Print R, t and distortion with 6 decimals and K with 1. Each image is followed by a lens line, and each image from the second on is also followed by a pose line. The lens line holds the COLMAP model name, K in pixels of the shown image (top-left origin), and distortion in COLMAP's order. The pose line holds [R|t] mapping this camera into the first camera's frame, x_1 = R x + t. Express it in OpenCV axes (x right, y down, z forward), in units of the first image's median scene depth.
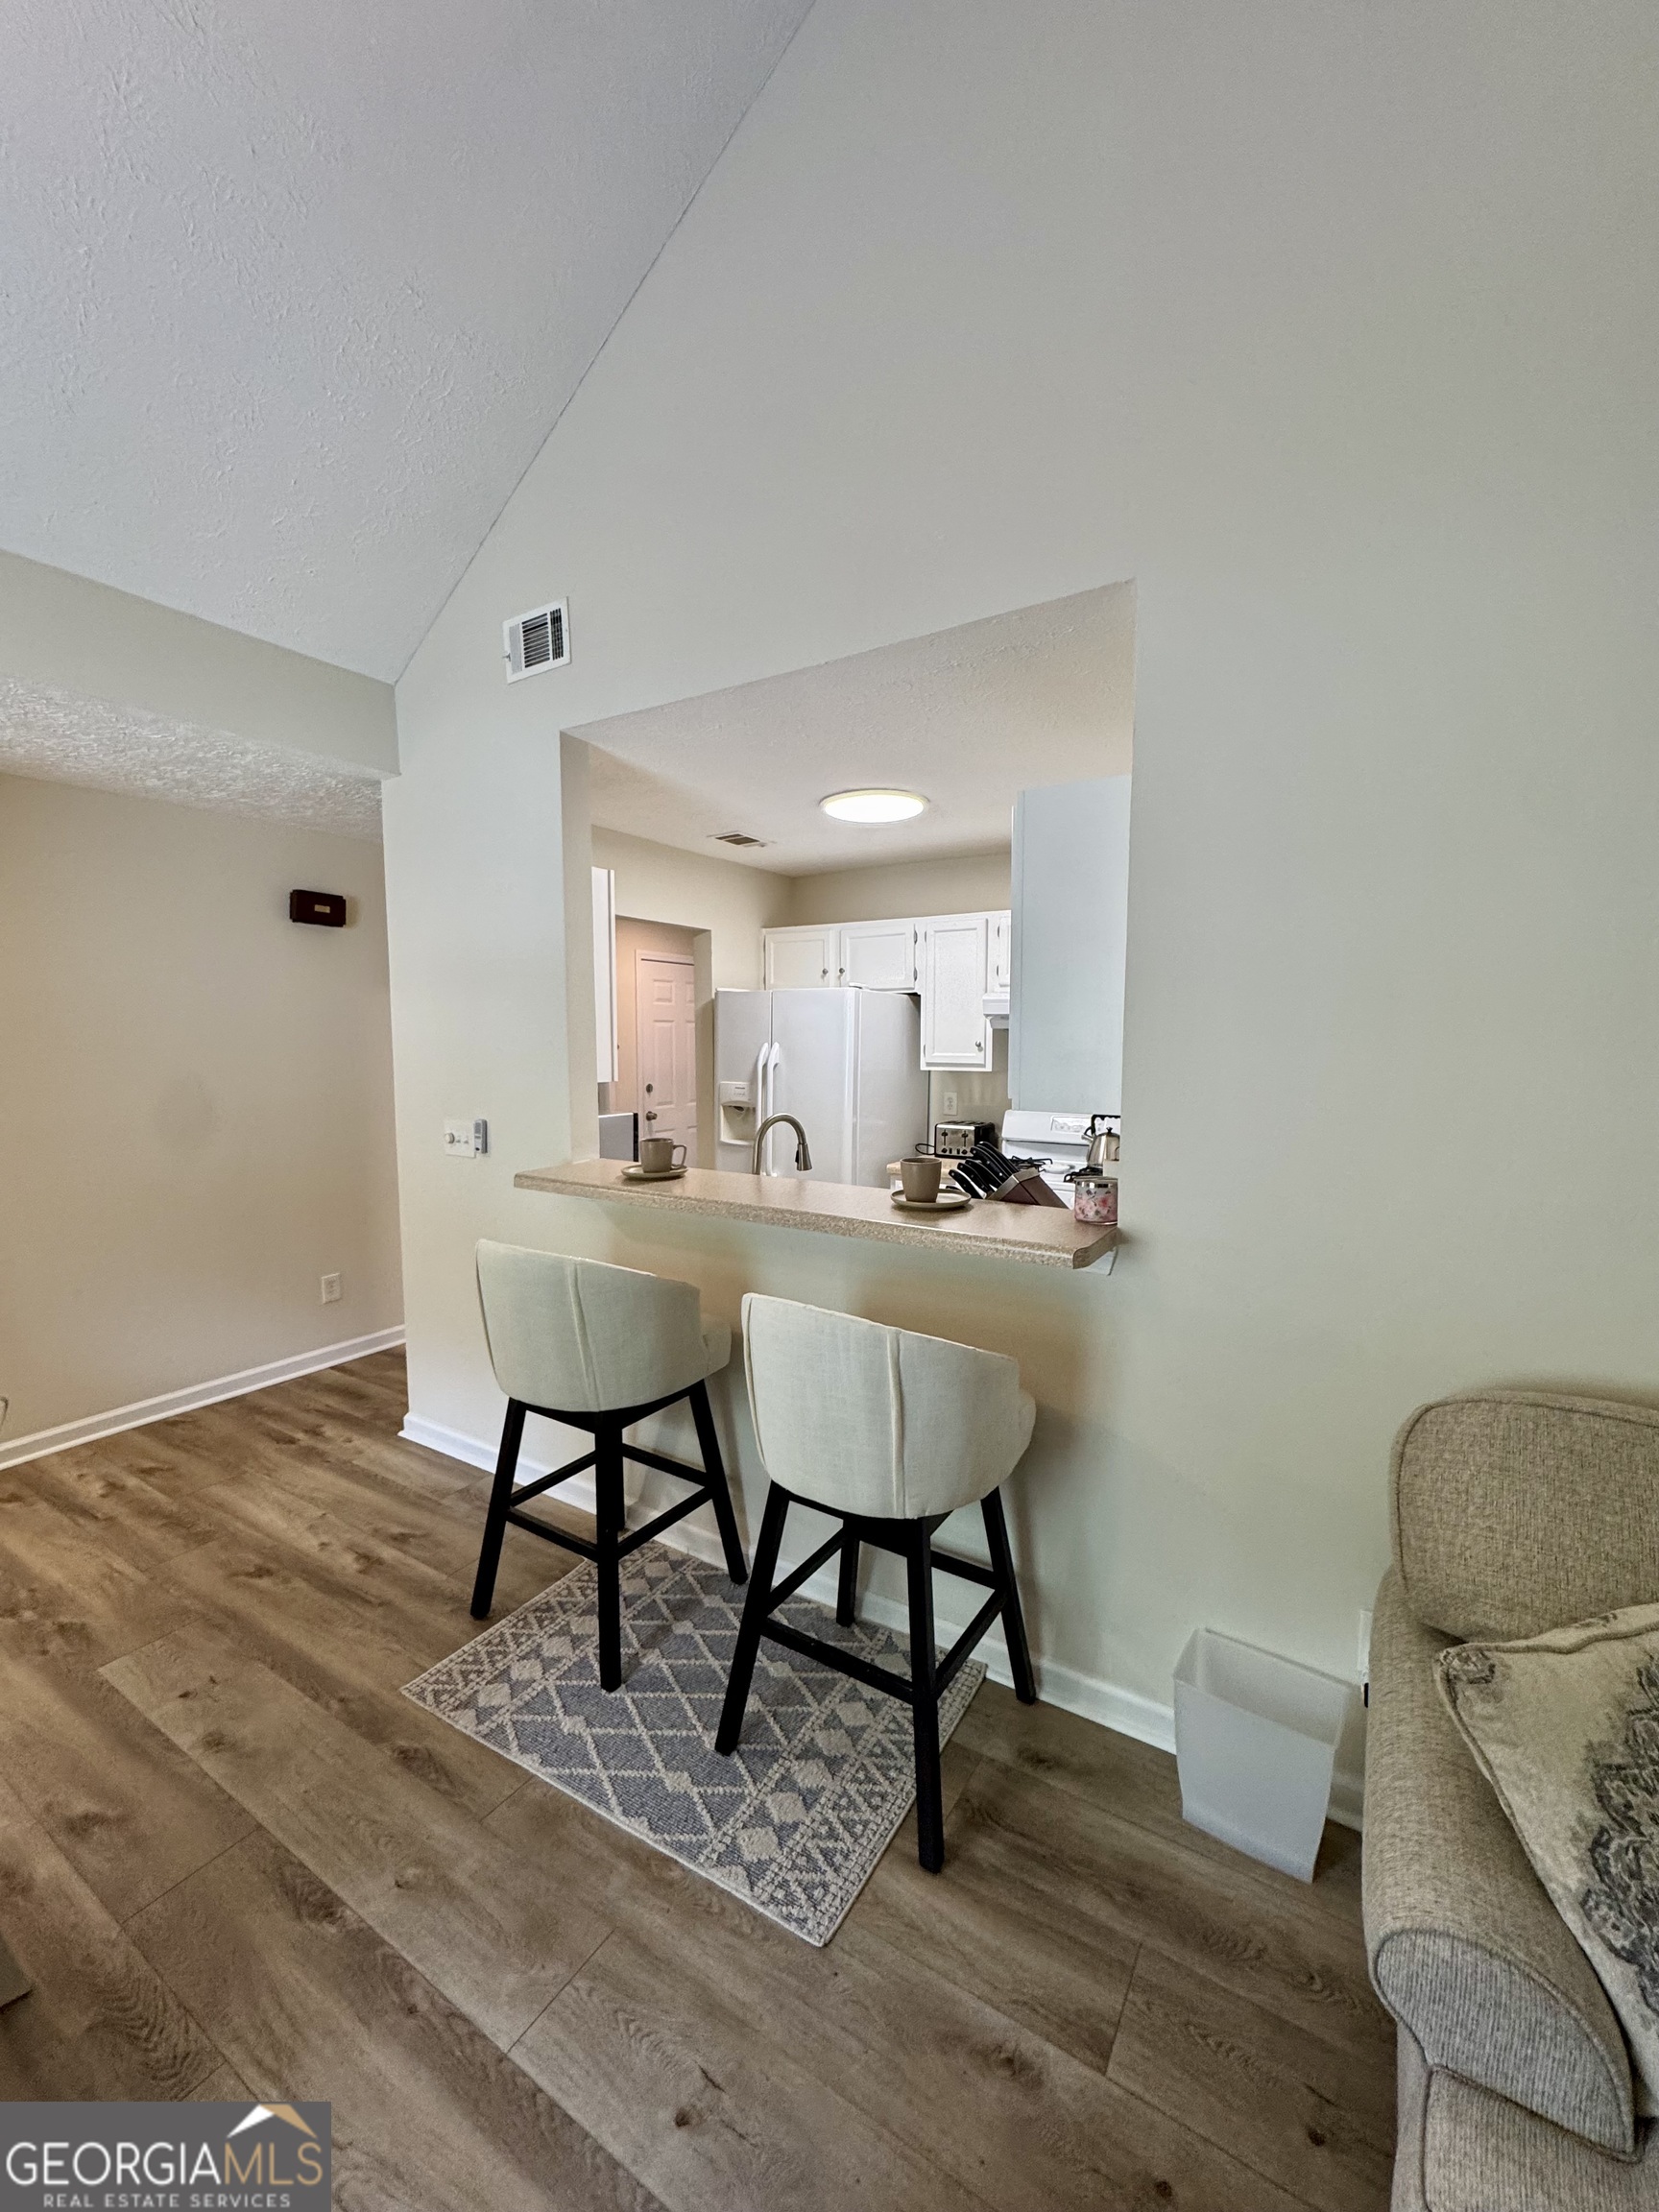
lens RADIAL K [[891.0, 0, 828.6], [0, 891.0, 1107.2], [0, 0, 1]] dist [0.000072, 0.000216]
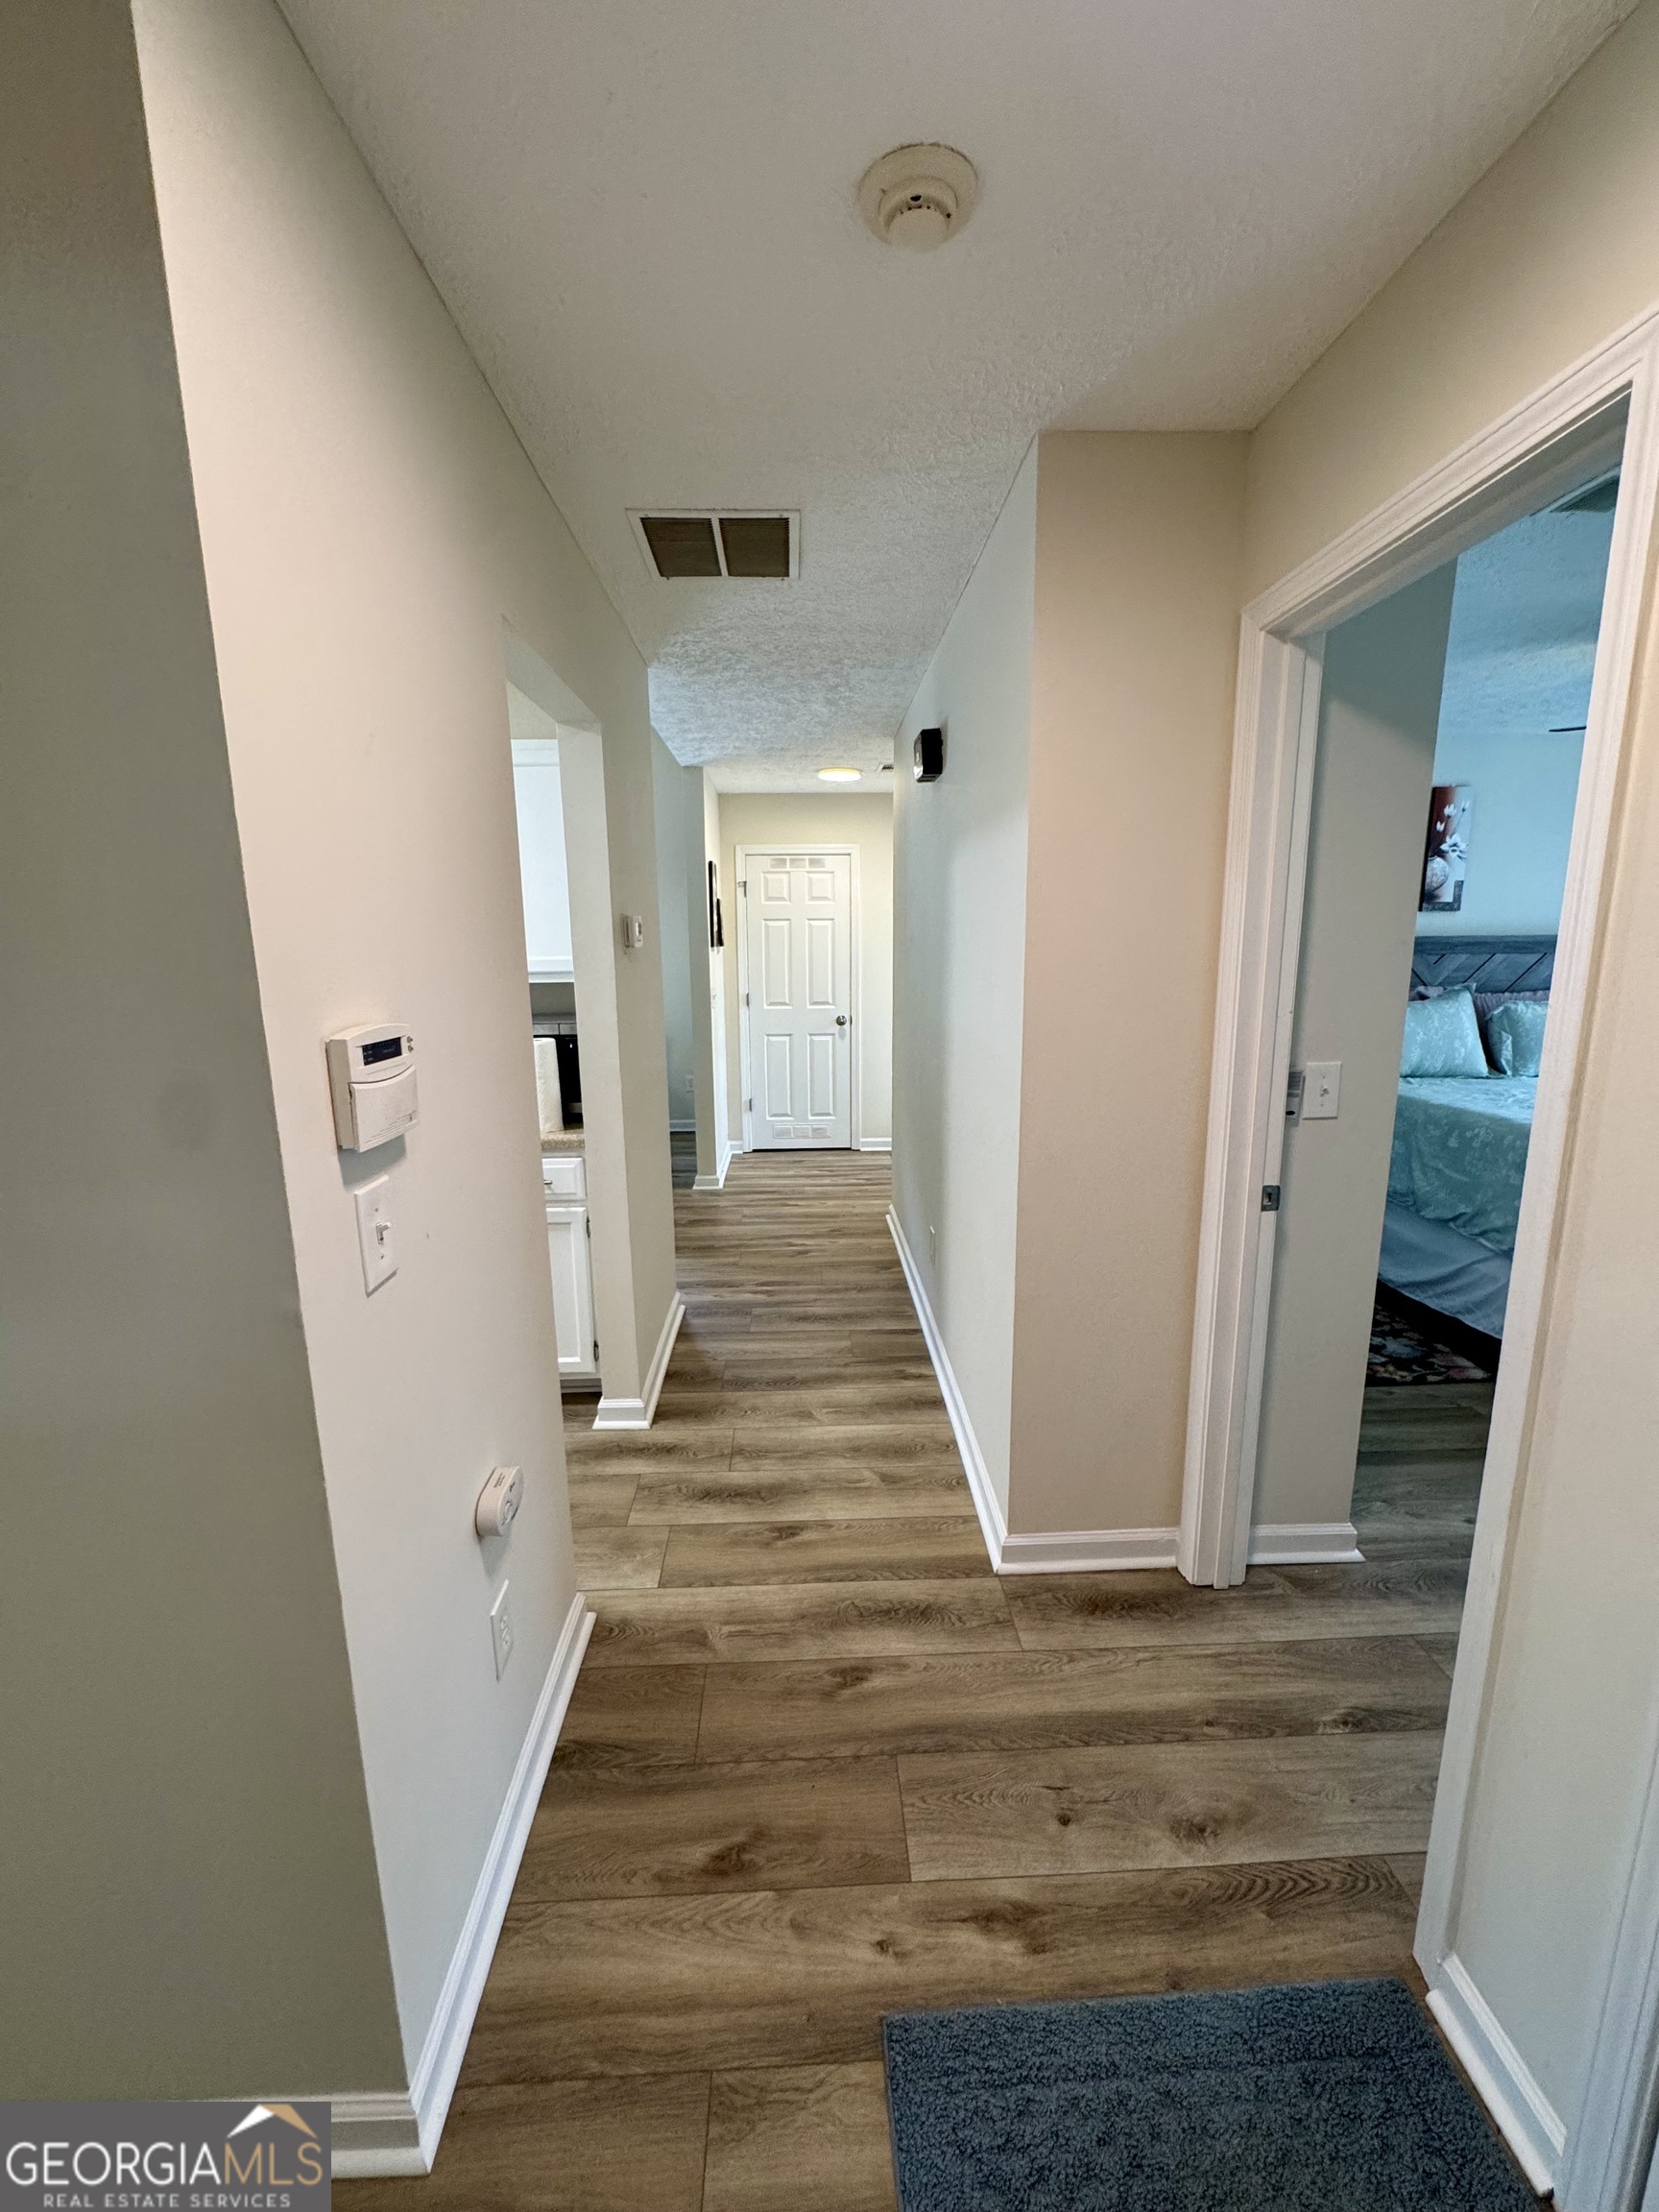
lens RADIAL K [[891.0, 0, 831.4], [0, 891.0, 1103.3], [0, 0, 1]] dist [0.000072, 0.000216]
pose [[-0.827832, 0.113821, -0.549307, -0.058596], [-0.037713, 0.965693, 0.256935, -0.162760], [0.559707, 0.233415, -0.795139, 1.930472]]
